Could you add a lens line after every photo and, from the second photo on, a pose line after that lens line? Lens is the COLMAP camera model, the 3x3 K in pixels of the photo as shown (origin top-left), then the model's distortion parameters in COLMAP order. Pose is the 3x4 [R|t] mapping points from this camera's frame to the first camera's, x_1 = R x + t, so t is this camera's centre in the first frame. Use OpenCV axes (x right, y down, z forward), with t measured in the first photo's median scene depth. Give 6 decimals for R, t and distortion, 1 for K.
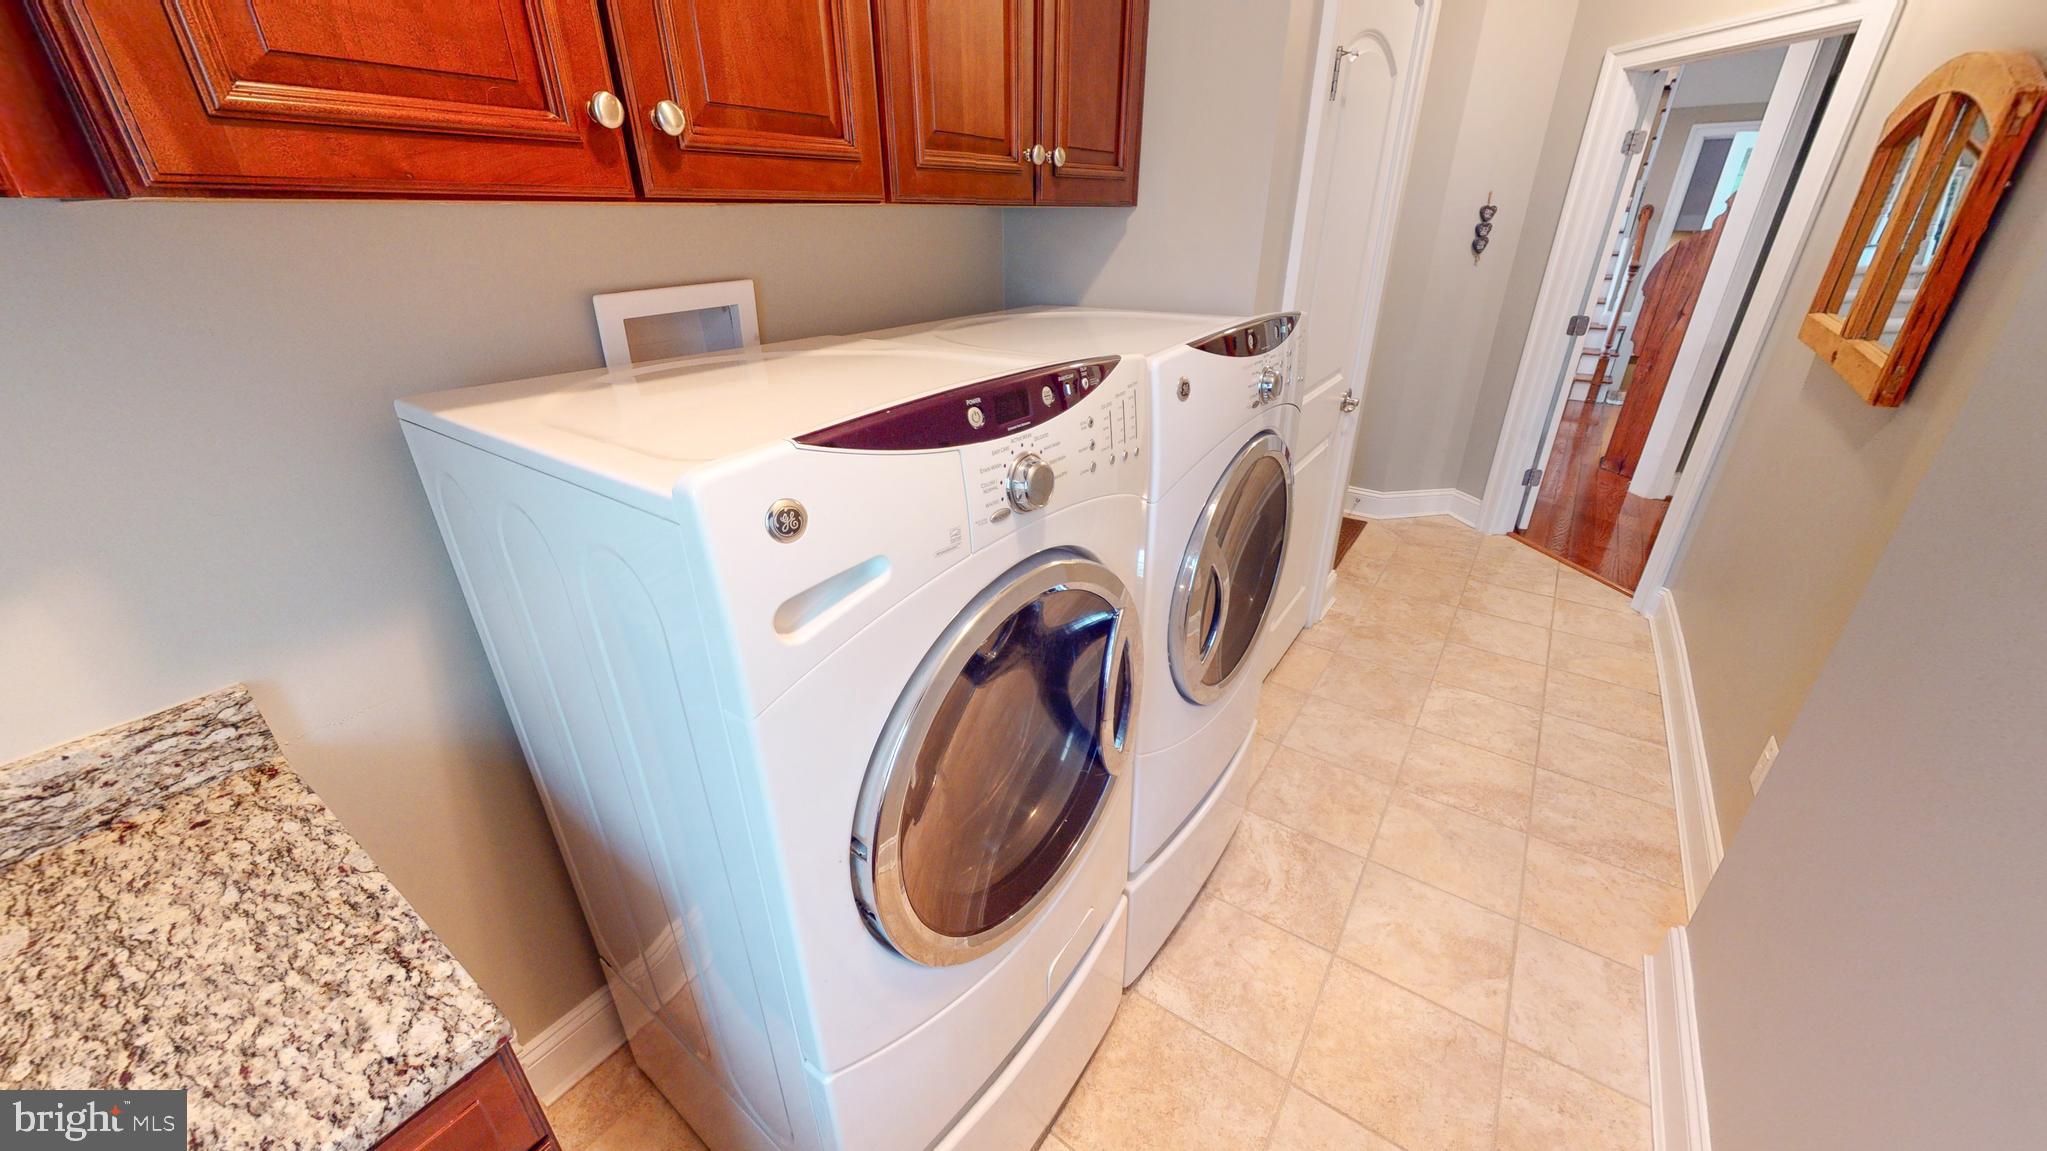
lens RADIAL K [[759.2, 0, 1017.2], [0, 759.2, 569.8], [0, 0, 1]] dist [-0.000692, 0.000069]
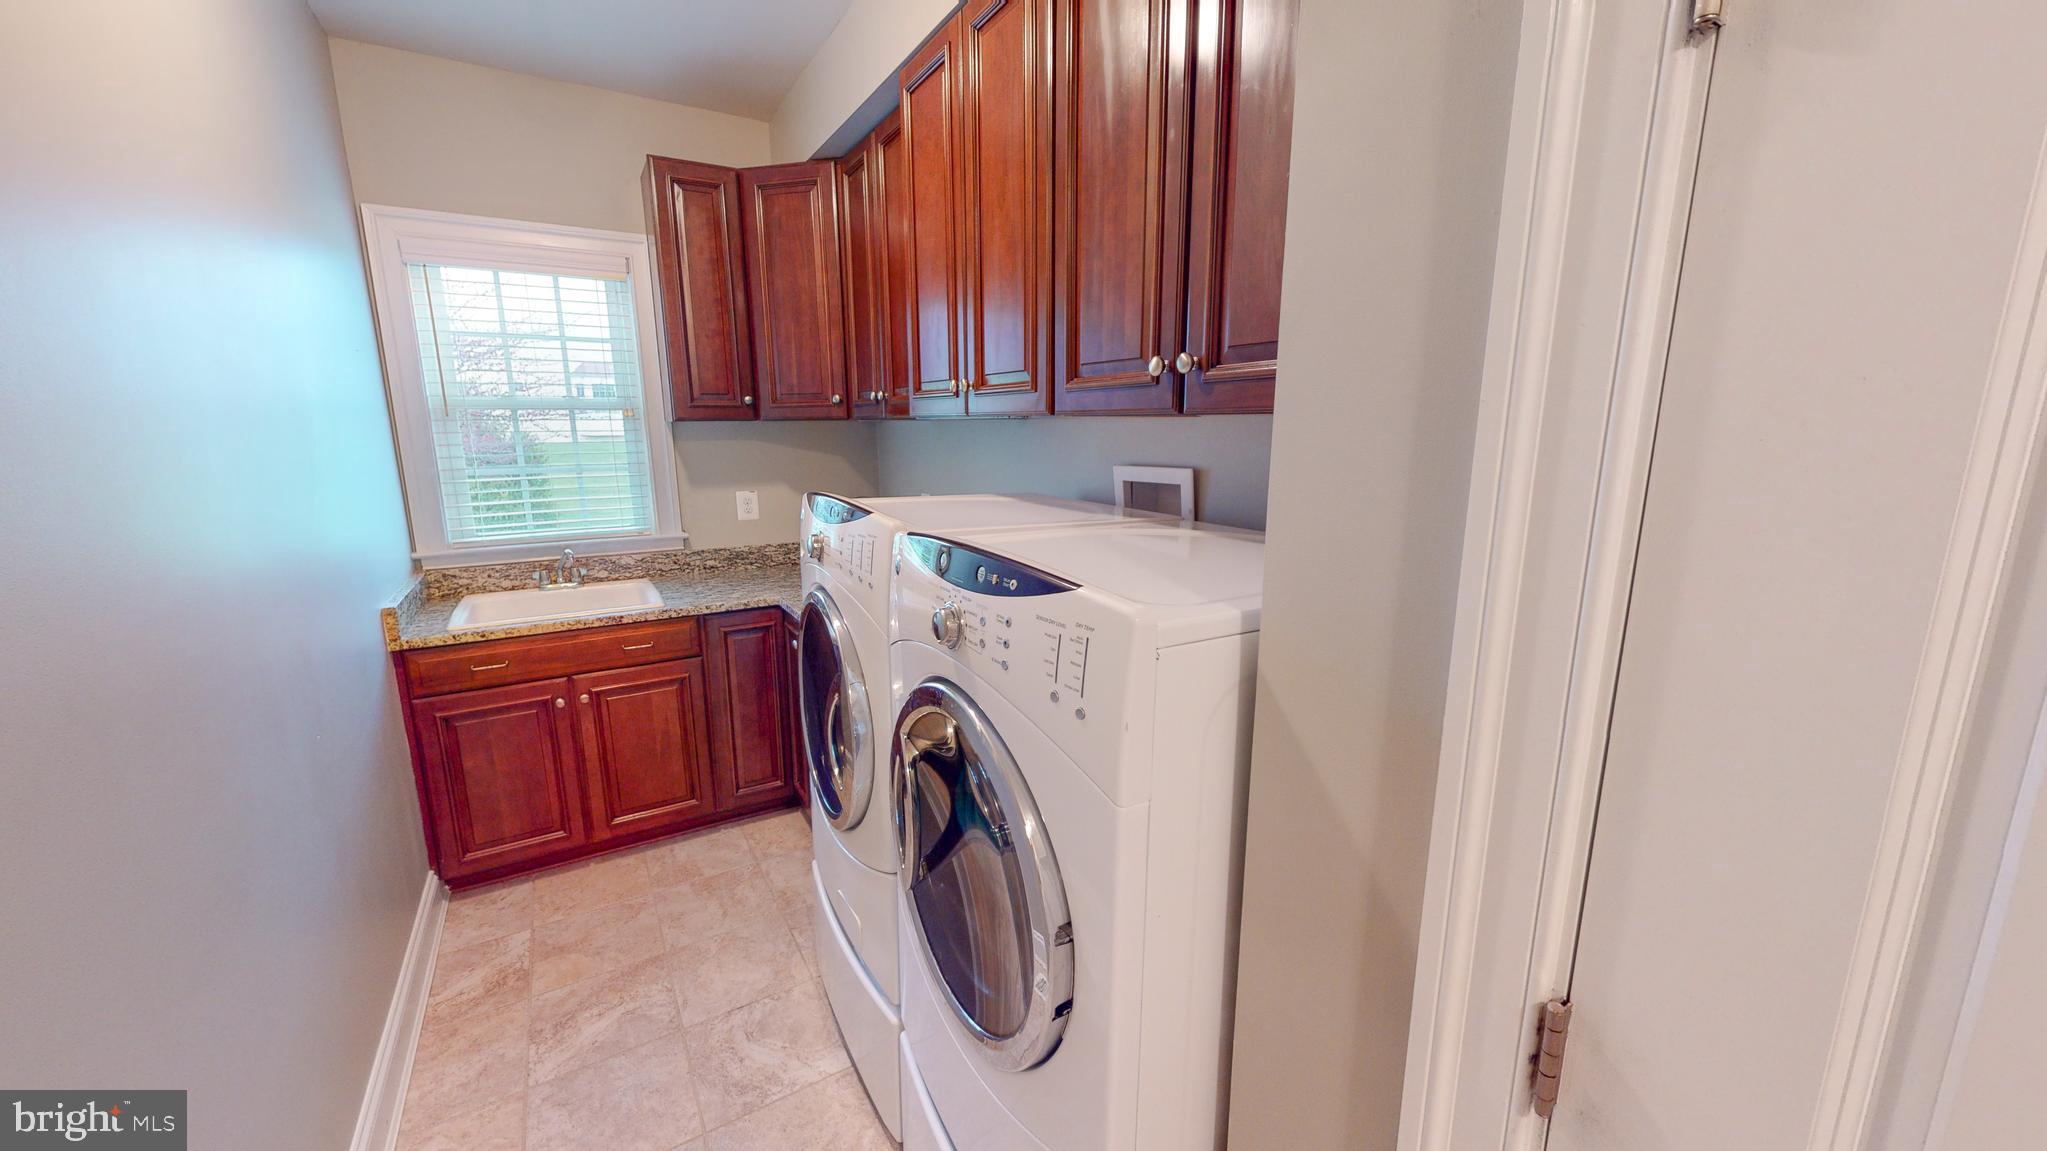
lens RADIAL K [[759.2, 0, 1019.7], [0, 759.2, 580.1], [0, 0, 1]] dist [-0.000692, 0.000069]
pose [[-0.402364, 0.211314, -0.890758, 0.948886], [-0.360814, 0.857634, 0.366439, -0.599252], [0.841378, 0.468840, -0.268836, 1.223274]]
